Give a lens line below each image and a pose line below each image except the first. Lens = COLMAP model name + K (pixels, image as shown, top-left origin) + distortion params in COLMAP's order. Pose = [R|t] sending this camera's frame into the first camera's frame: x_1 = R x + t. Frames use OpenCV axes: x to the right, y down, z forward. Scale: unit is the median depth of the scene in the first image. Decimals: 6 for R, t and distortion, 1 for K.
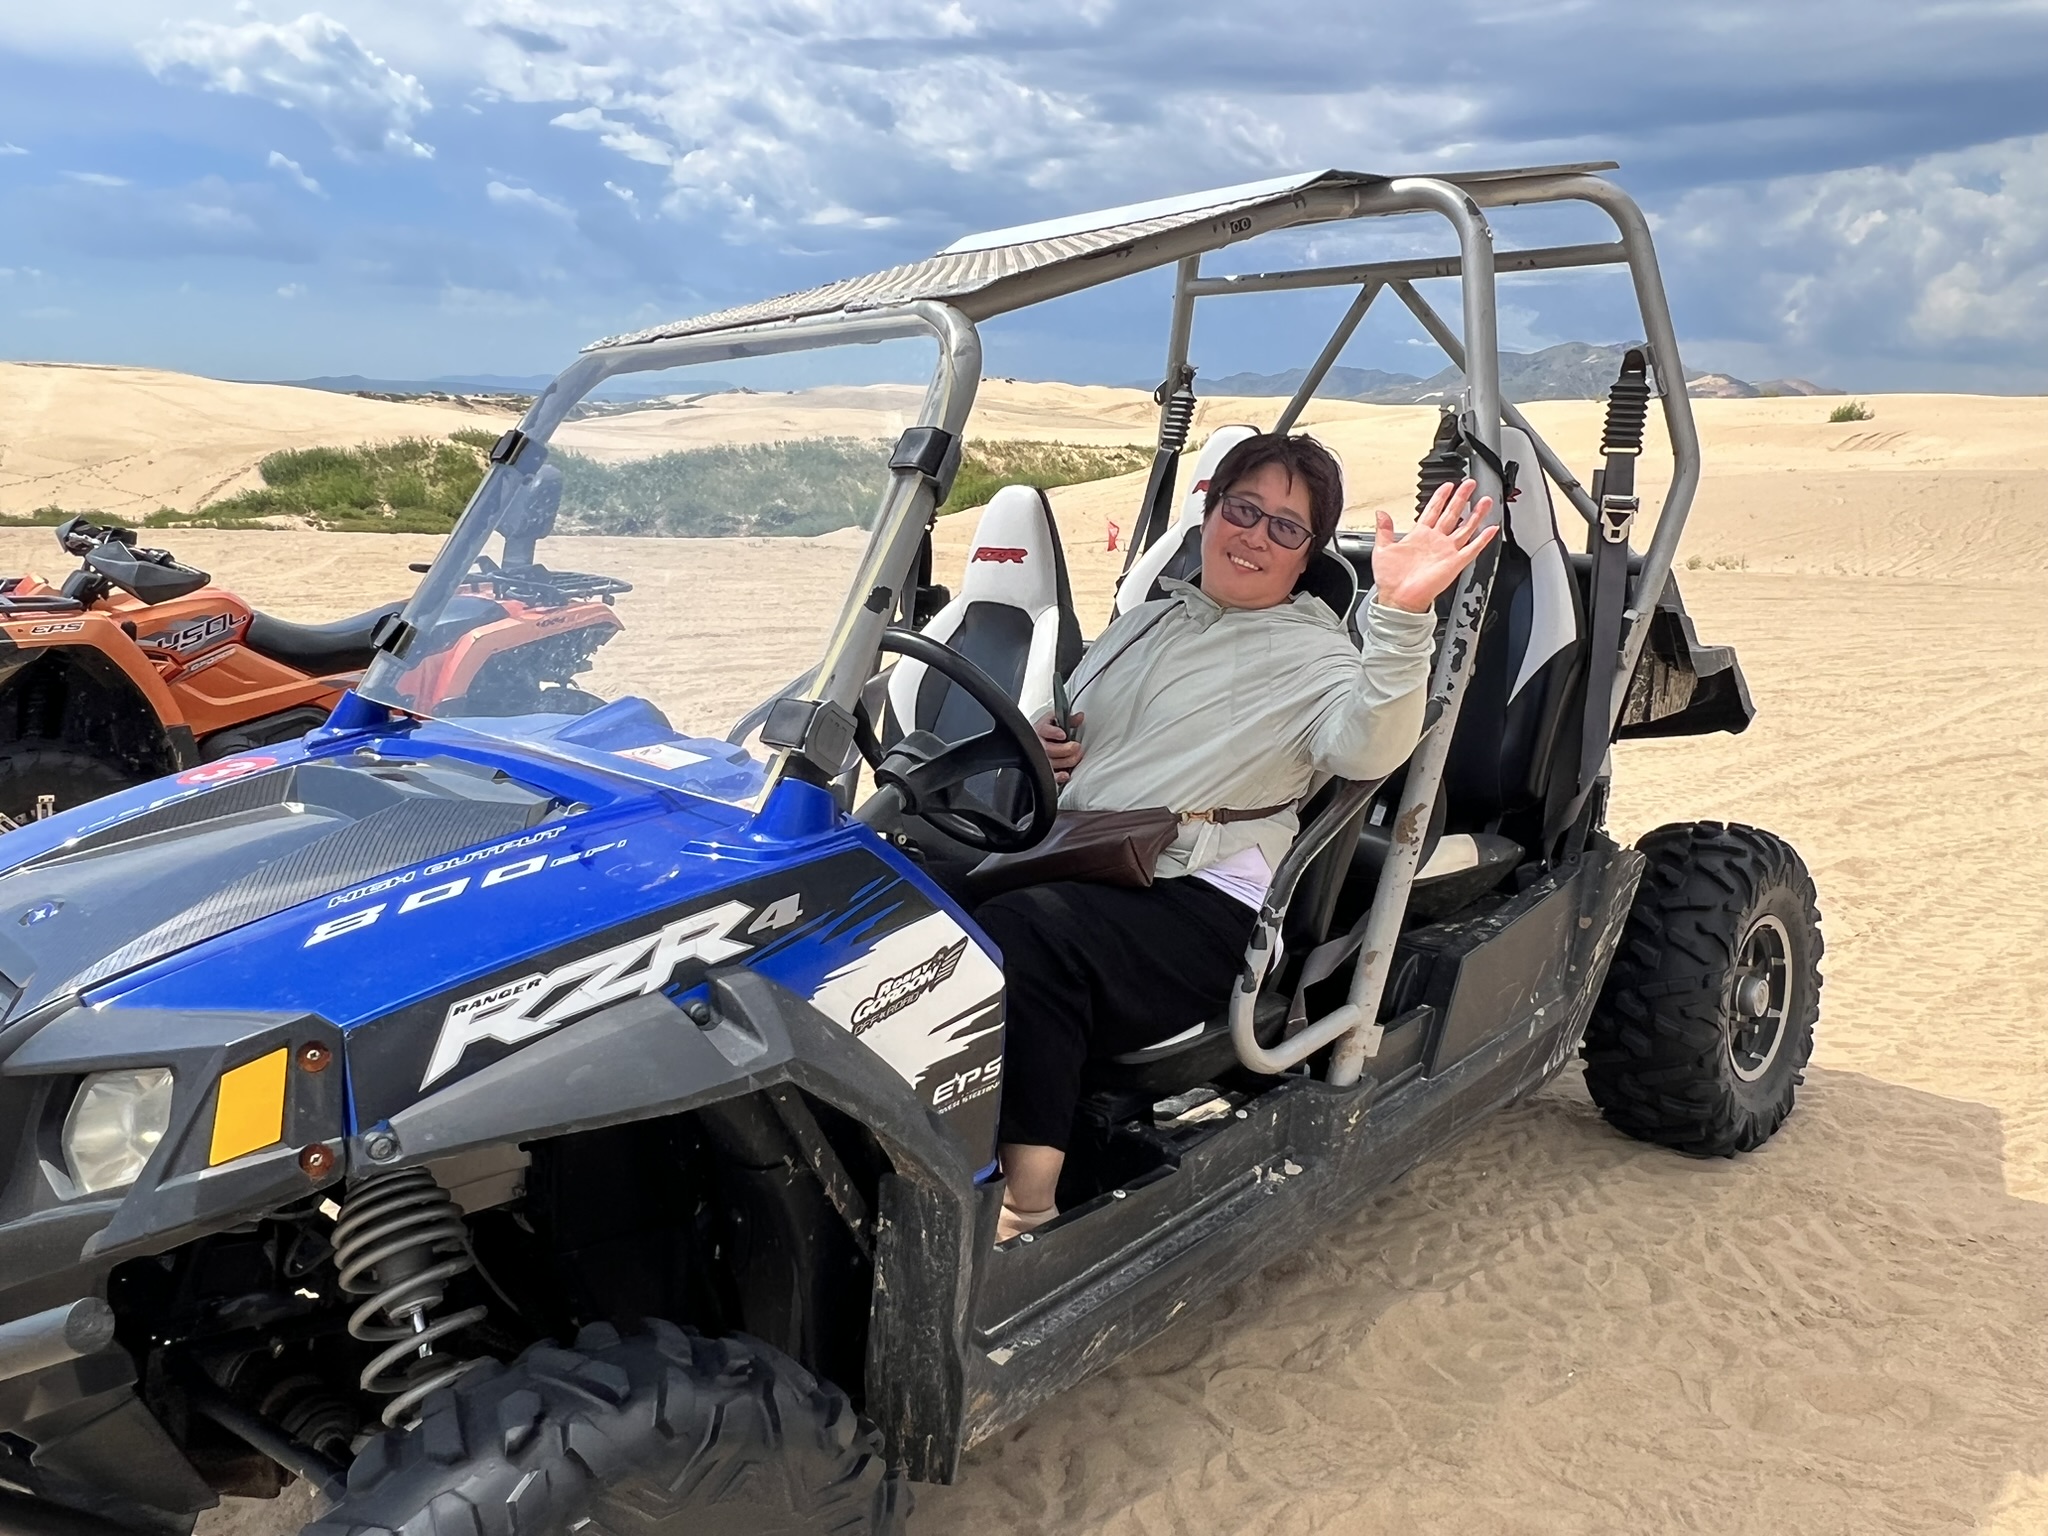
lens RADIAL K [[1557.2, 0, 1019.5], [0, 1557.2, 765.7], [0, 0, 1]] dist [-0.034630, 0.114303]
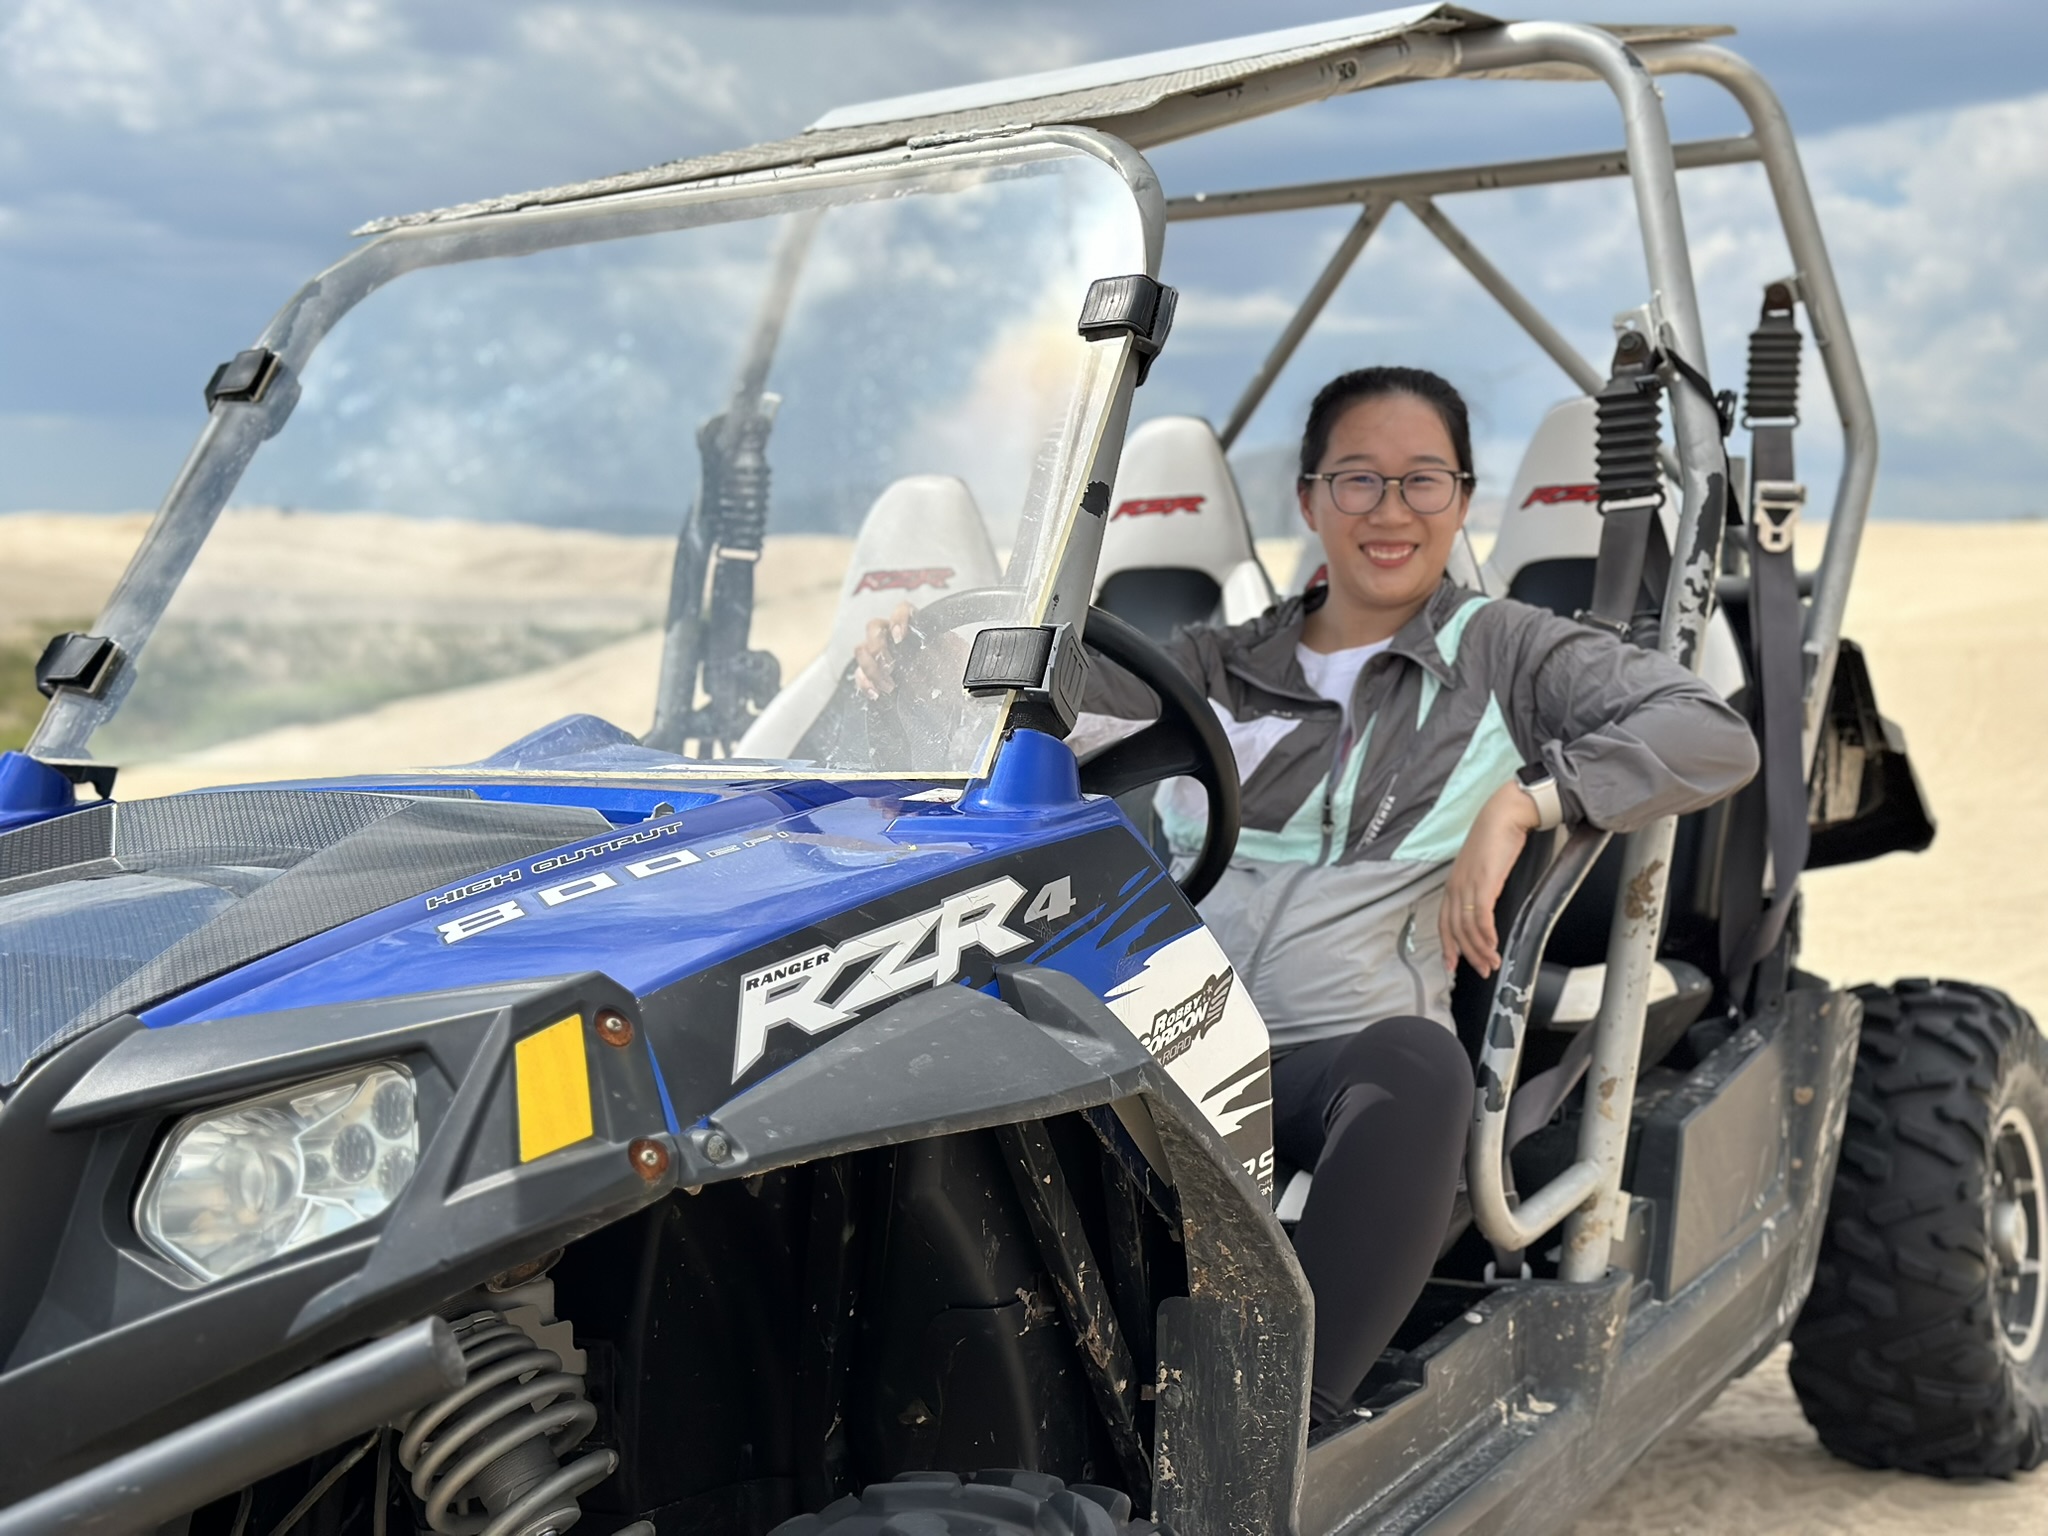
lens RADIAL K [[2897.7, 0, 1024.0], [0, 2897.7, 768.0], [0, 0, 1]] dist [0.128272, 0.027377]
pose [[0.967626, -0.028634, 0.250758, -0.349393], [0.069339, 0.985473, -0.155032, 0.168267], [-0.242676, 0.167401, 0.955555, -0.199772]]
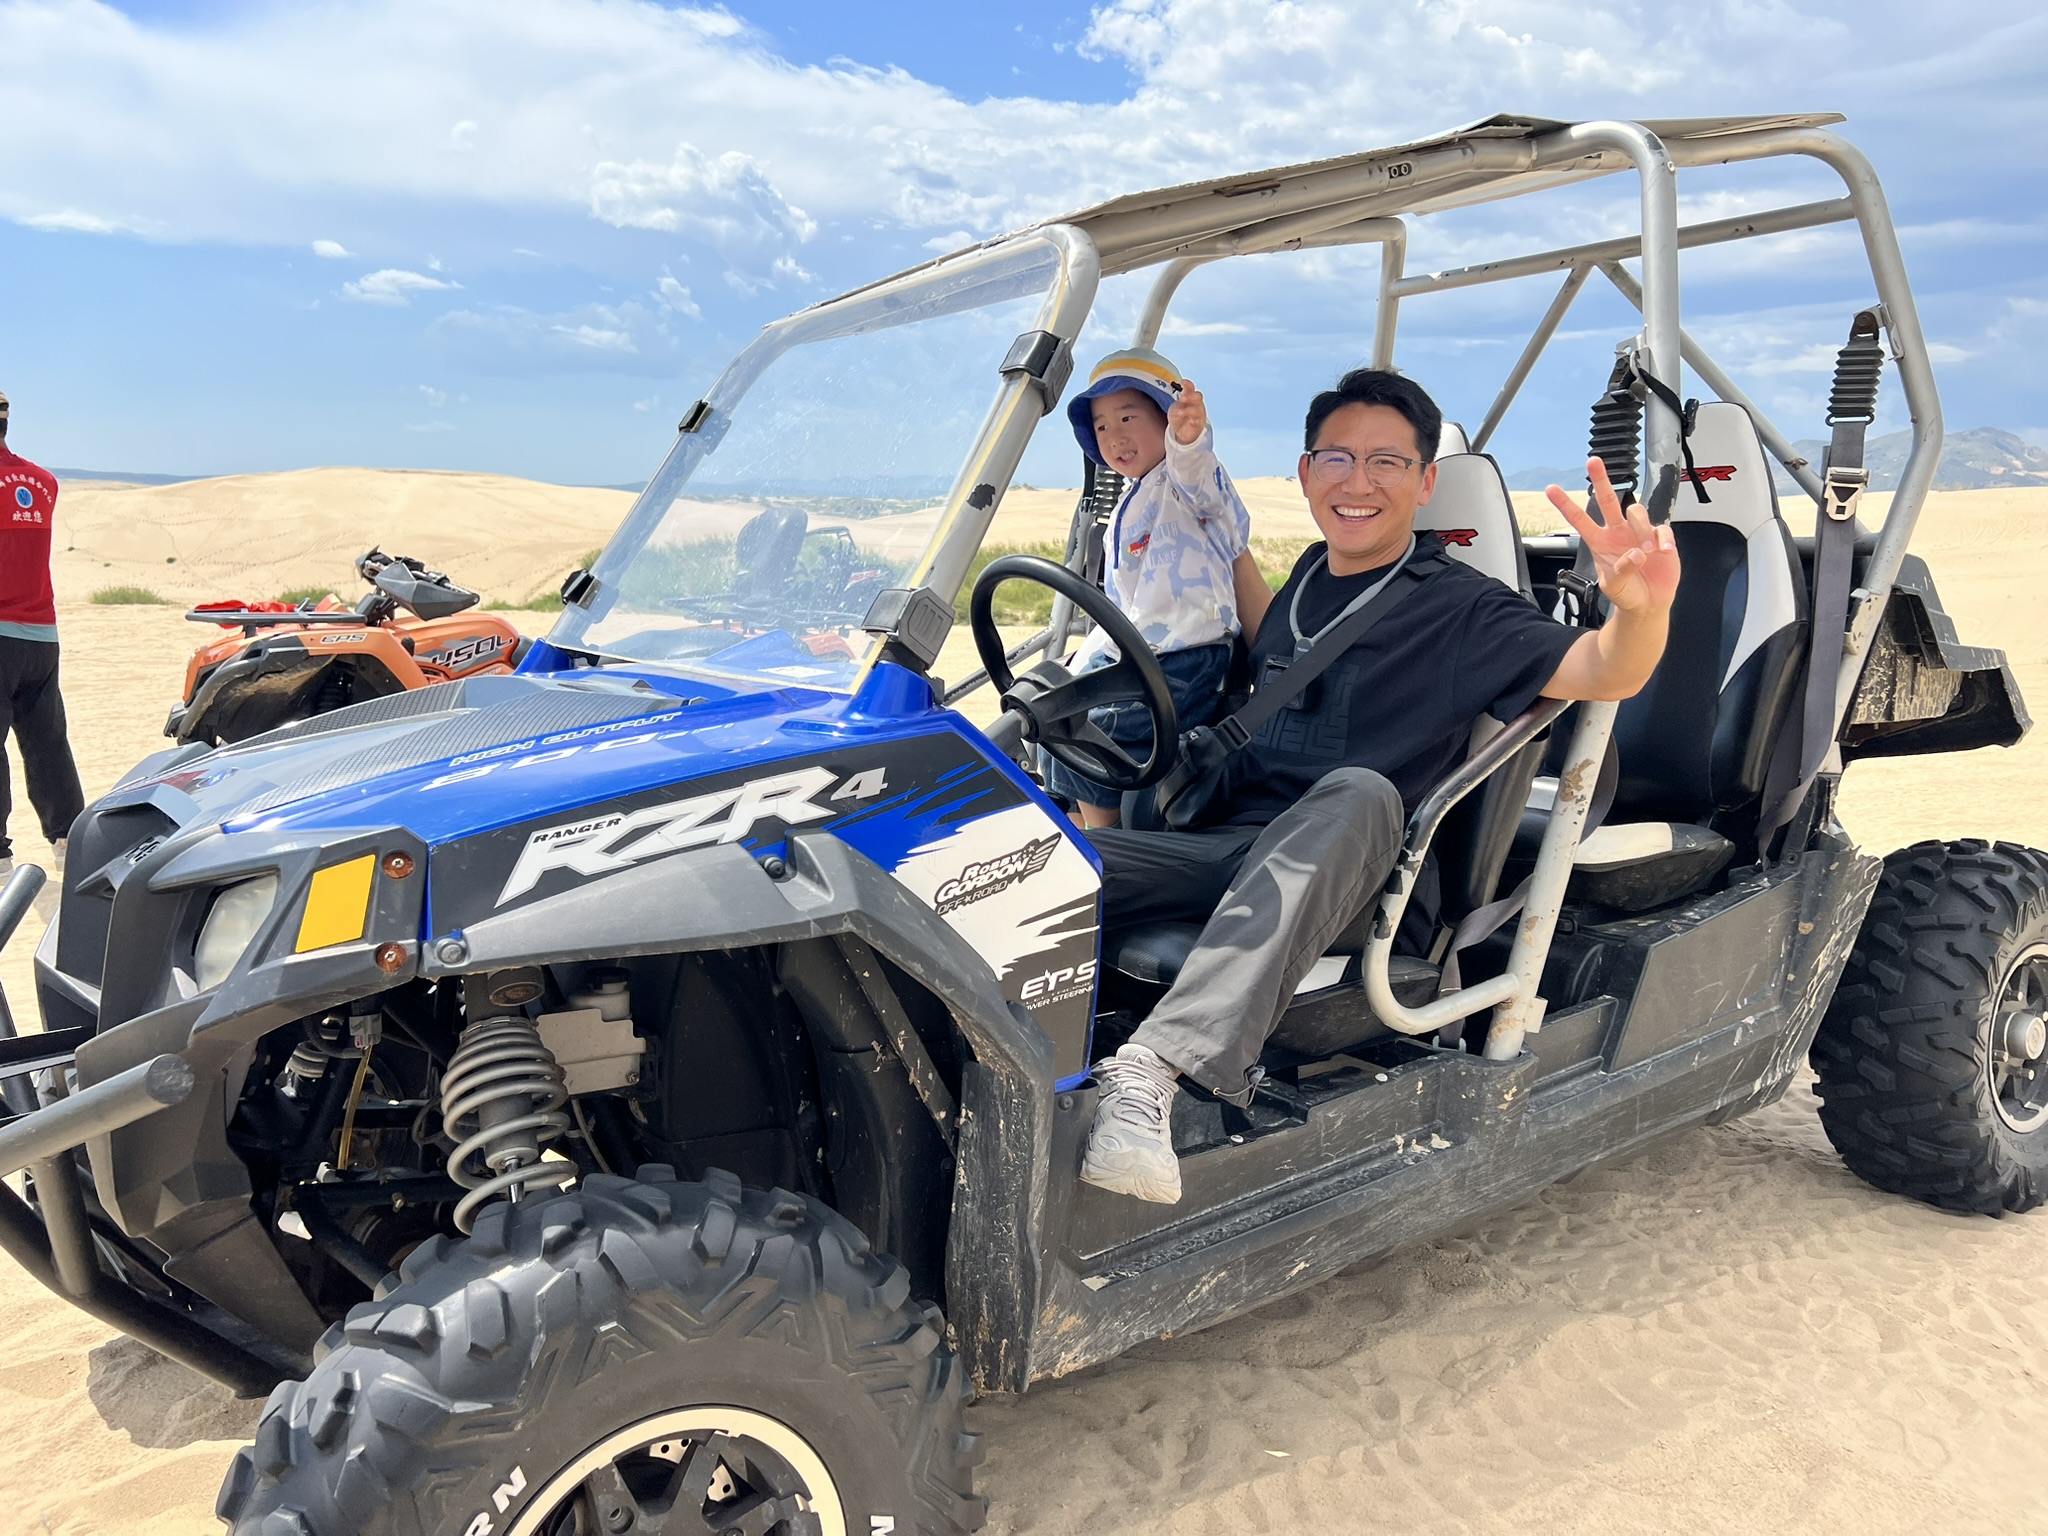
lens RADIAL K [[1548.4, 0, 1024.0], [0, 1548.4, 768.0], [0, 0, 1]] dist [0.064269, -0.072751]
pose [[0.984212, 0.020179, -0.175840, 0.089489], [-0.032163, 0.997329, -0.065572, 0.102833], [0.174048, 0.070192, 0.982232, 0.011133]]
